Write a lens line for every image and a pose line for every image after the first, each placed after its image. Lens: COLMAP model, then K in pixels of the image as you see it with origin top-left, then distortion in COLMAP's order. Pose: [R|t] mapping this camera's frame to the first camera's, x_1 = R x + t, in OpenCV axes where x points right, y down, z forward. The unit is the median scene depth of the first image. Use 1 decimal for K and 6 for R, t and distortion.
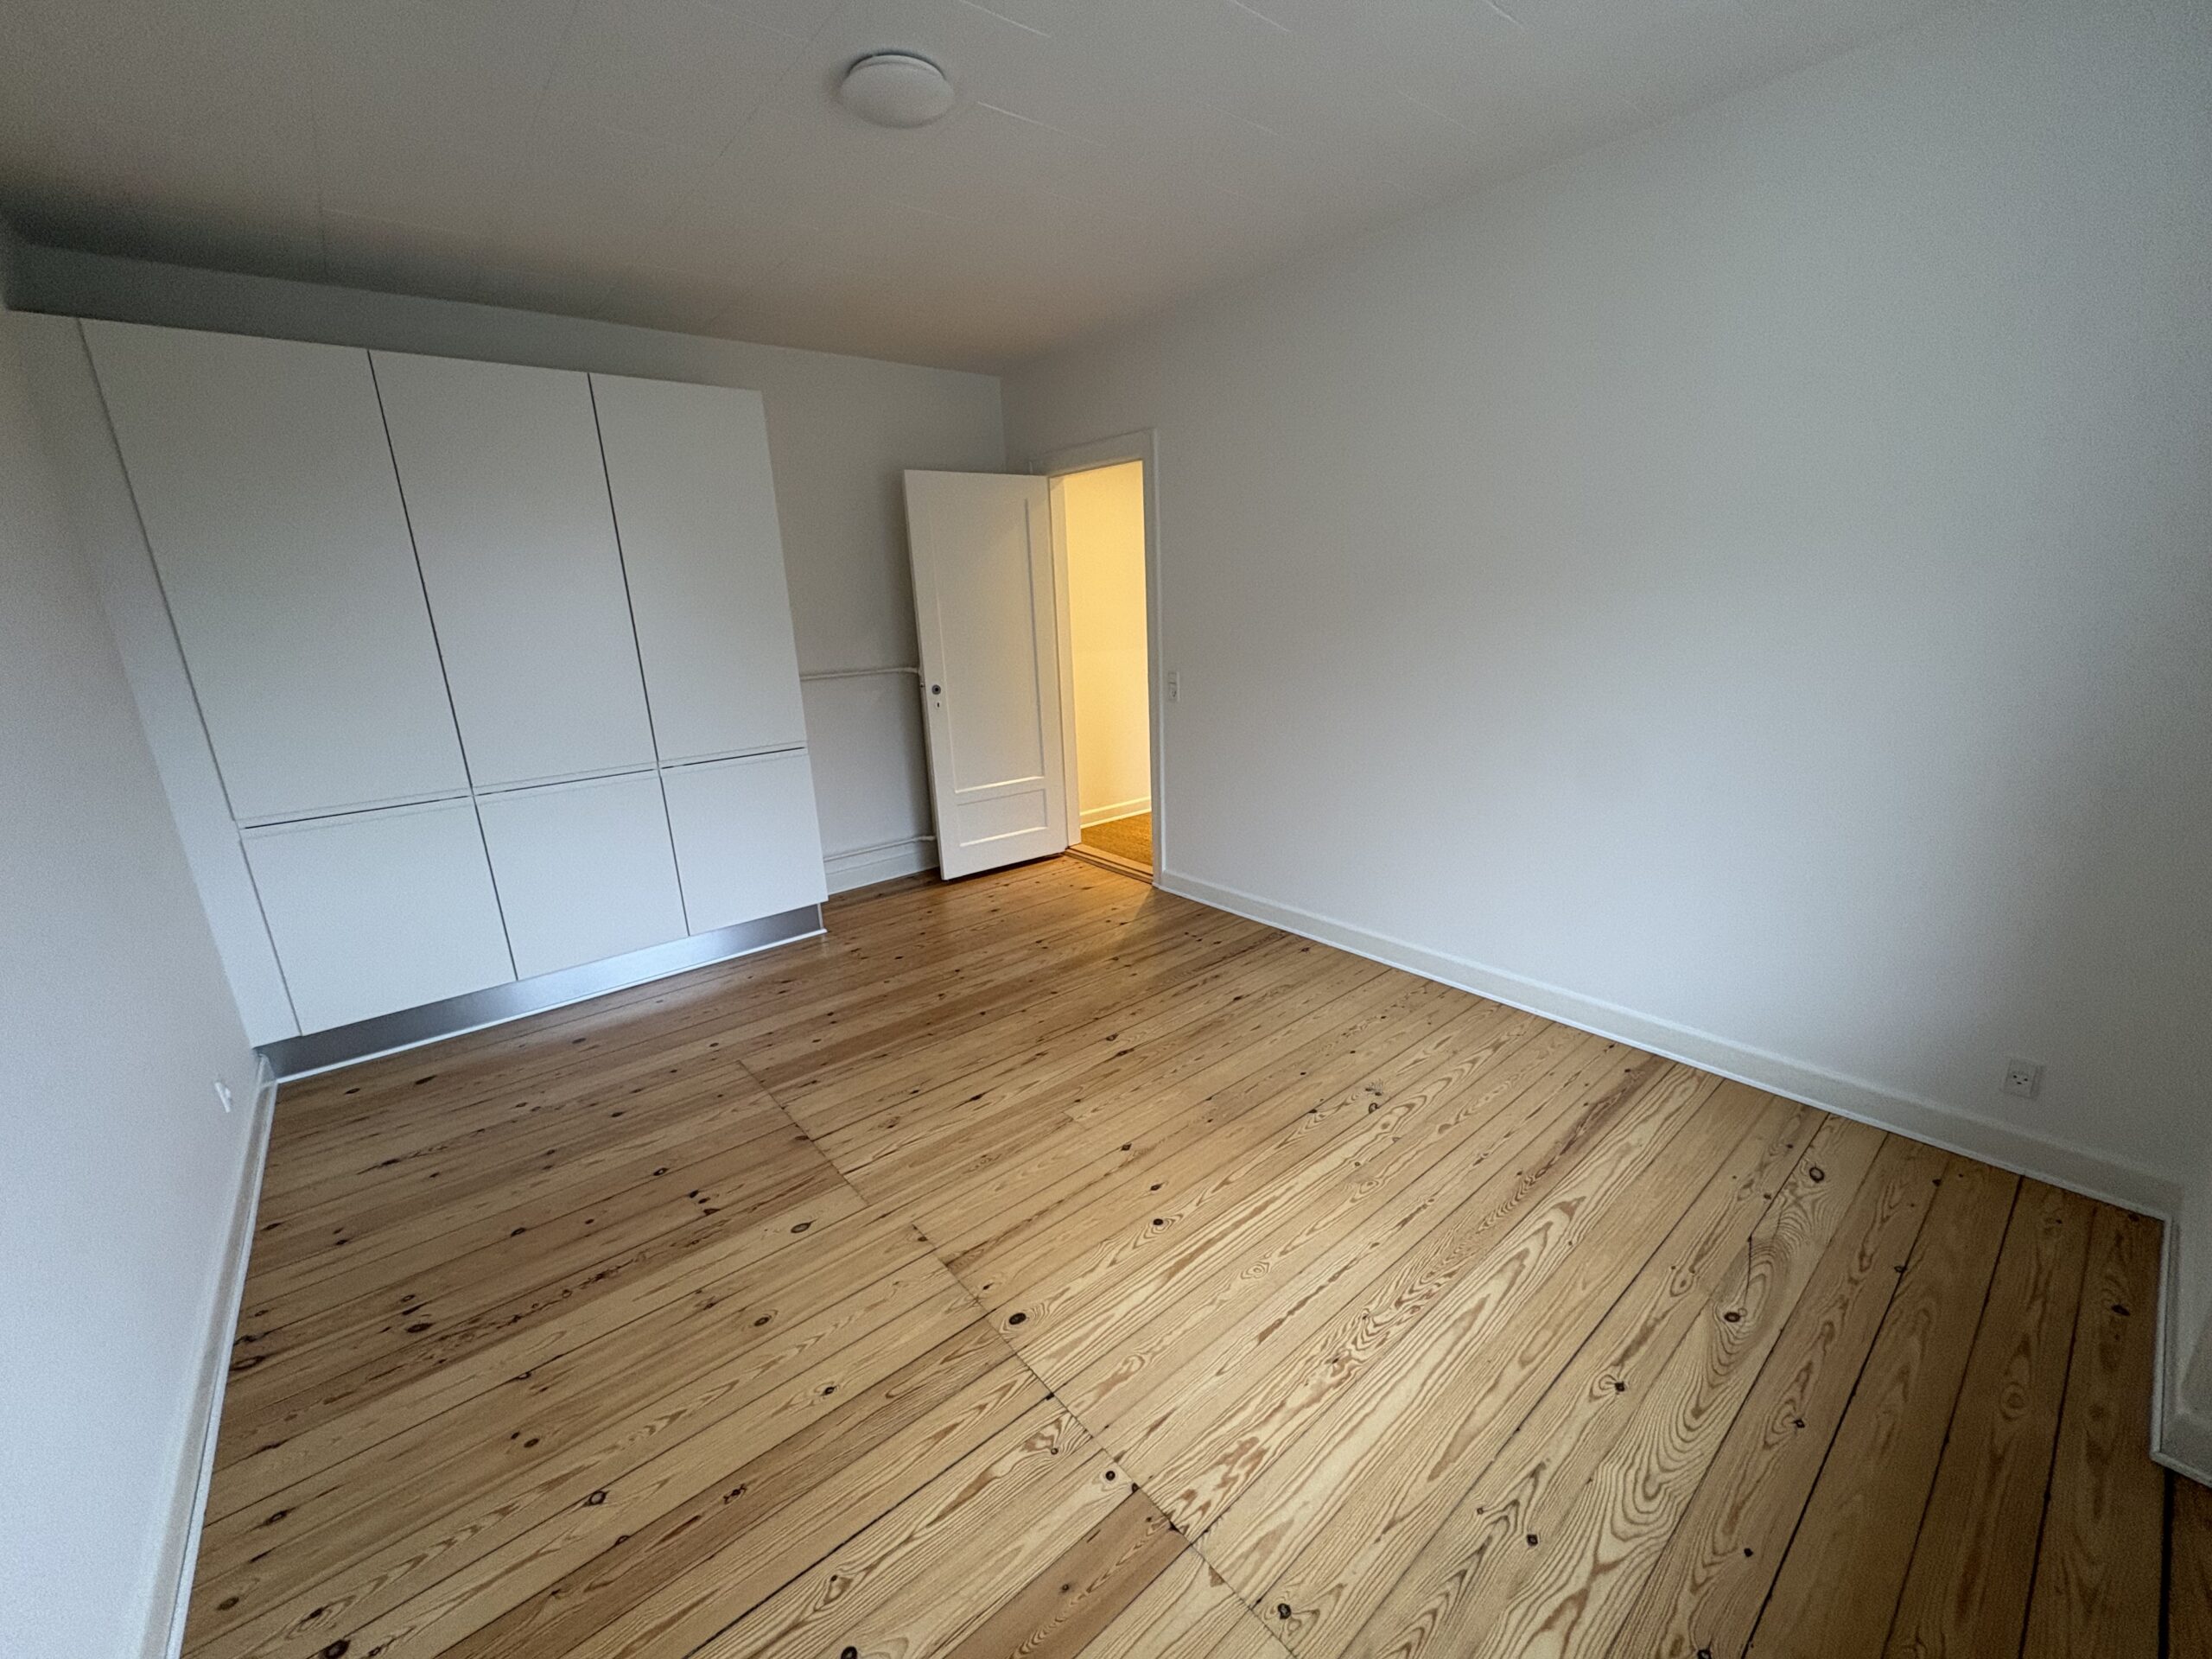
lens RADIAL K [[879.2, 0, 1107.5], [0, 879.2, 833.0], [0, 0, 1]] dist [-0.002044, -0.000138]
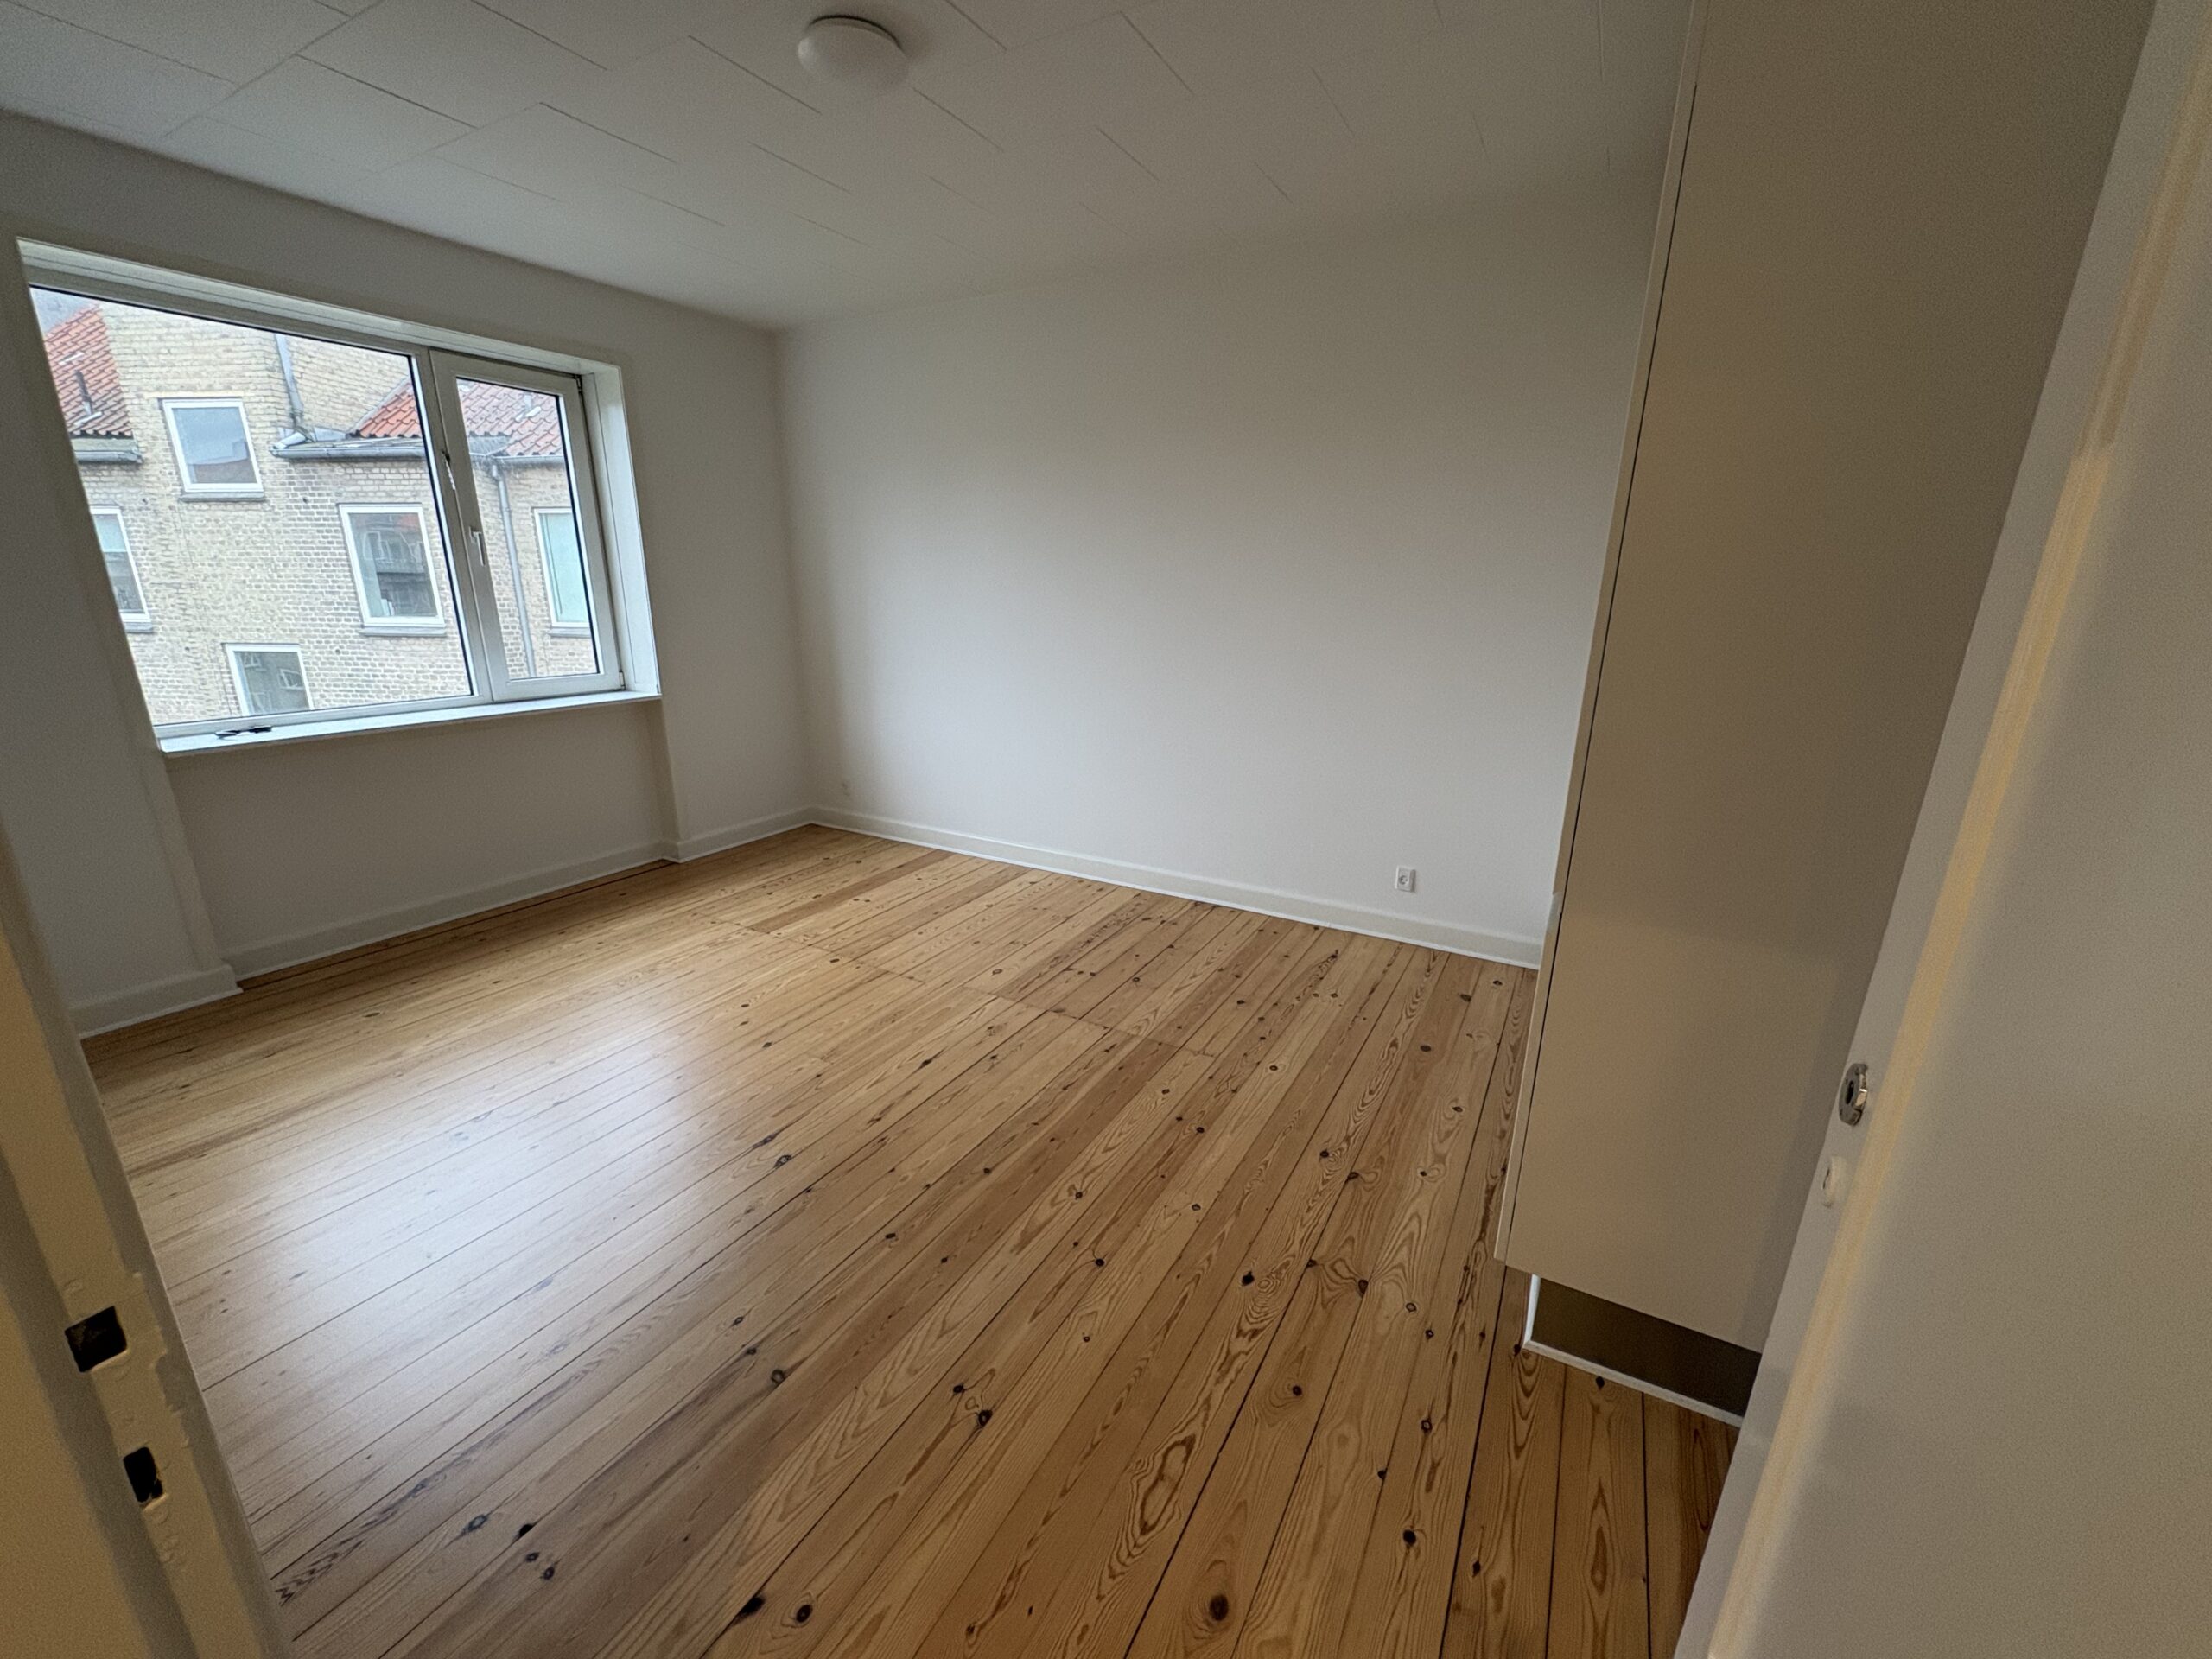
lens RADIAL K [[879.2, 0, 1105.3], [0, 879.2, 829.1], [0, 0, 1]] dist [-0.002044, -0.000138]
pose [[-0.937713, 0.121753, -0.325379, -0.050429], [-0.066570, 0.856253, 0.512249, -0.472904], [0.340974, 0.502003, -0.794814, 1.837117]]
